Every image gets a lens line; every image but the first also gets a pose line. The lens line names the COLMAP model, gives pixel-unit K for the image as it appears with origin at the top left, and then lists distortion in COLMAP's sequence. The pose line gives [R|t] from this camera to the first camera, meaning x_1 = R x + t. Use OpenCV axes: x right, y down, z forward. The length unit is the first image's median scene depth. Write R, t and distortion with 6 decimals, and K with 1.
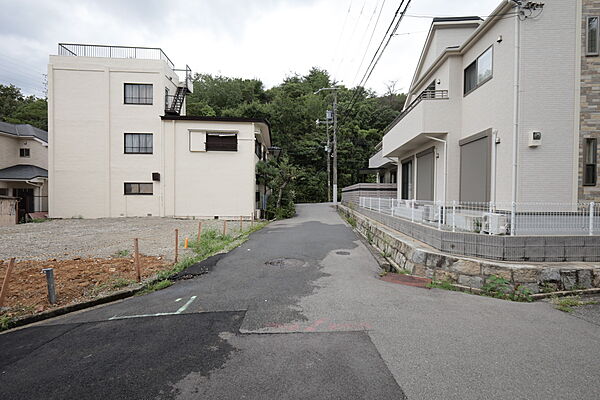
lens RADIAL K [[261.0, 0, 301.4], [0, 261.0, 198.6], [0, 0, 1]] dist [0.001268, -0.000017]
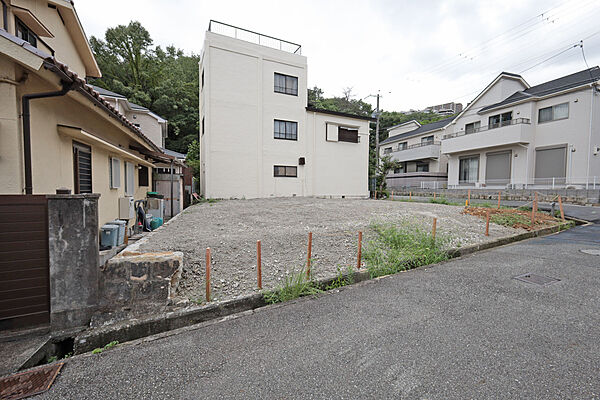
lens RADIAL K [[261.0, 0, 301.4], [0, 261.0, 198.6], [0, 0, 1]] dist [0.001268, -0.000017]
pose [[0.921794, -0.015741, 0.387361, -0.991206], [0.005748, 0.999620, 0.026942, 0.047489], [-0.387638, -0.022609, 0.921534, -0.041223]]
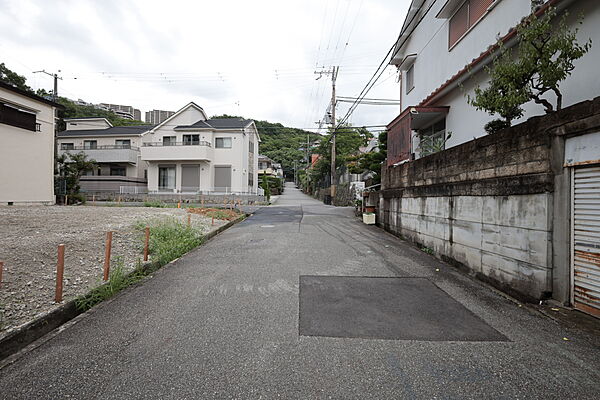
lens RADIAL K [[261.0, 0, 301.4], [0, 261.0, 198.6], [0, 0, 1]] dist [0.001268, -0.000017]
pose [[0.070677, -0.007915, 0.997468, -1.134933], [0.001454, 0.999968, 0.007831, 0.052764], [-0.997498, 0.000897, 0.070687, -0.016324]]
